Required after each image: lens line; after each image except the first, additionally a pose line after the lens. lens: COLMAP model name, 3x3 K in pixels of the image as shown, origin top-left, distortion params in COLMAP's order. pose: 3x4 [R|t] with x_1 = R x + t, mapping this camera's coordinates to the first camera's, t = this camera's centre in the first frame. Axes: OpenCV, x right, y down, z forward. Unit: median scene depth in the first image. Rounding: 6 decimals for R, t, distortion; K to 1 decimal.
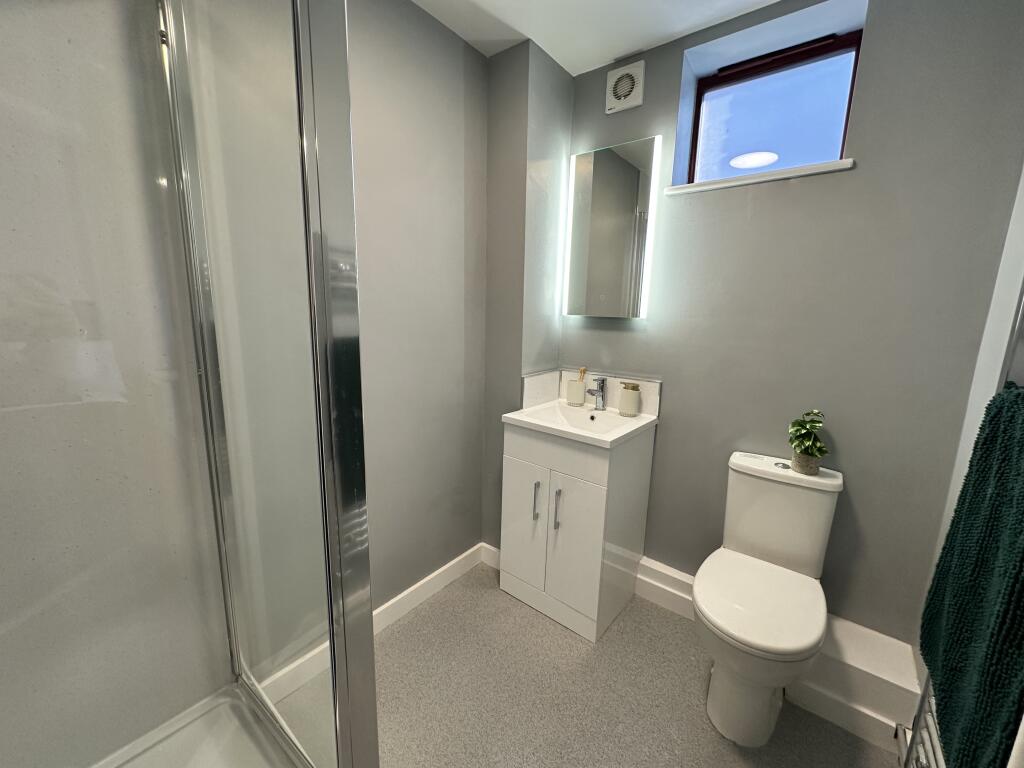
lens RADIAL K [[412.2, 0, 510.8], [0, 412.2, 377.0], [0, 0, 1]] dist [-0.000585, 0.000235]
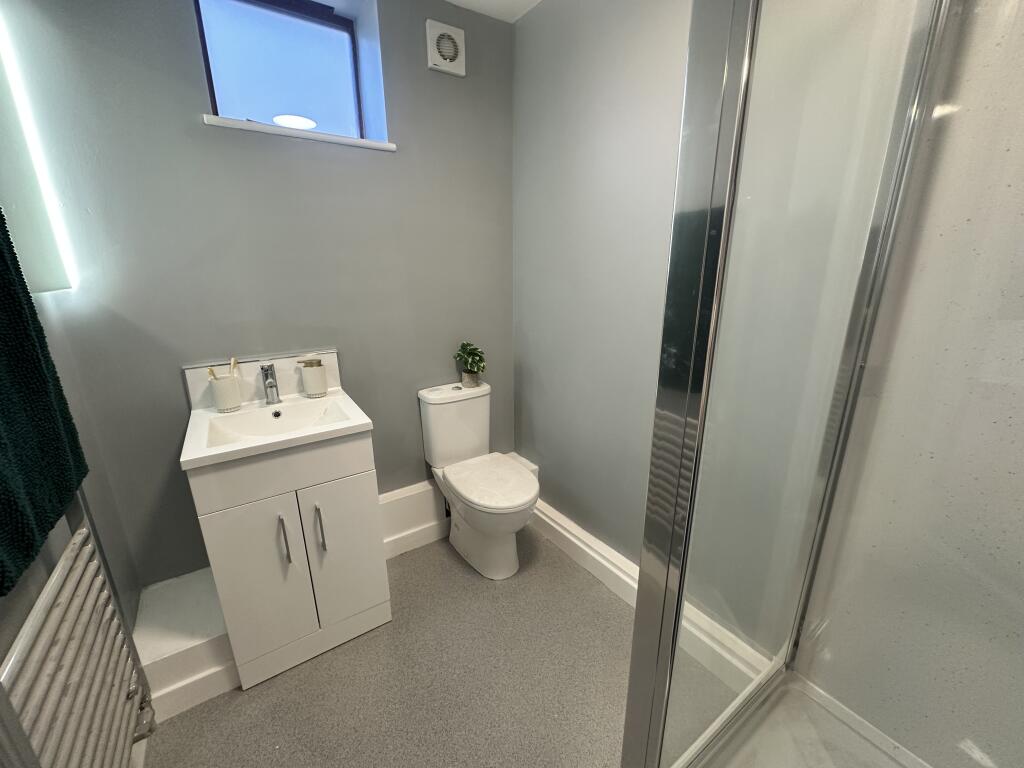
lens RADIAL K [[412.2, 0, 513.8], [0, 412.2, 376.1], [0, 0, 1]] dist [-0.000585, 0.000235]
pose [[0.296053, -0.277800, 0.913882, -0.497678], [0.177556, 0.956102, 0.233115, -0.101322], [-0.938524, 0.093251, 0.332382, 0.380008]]
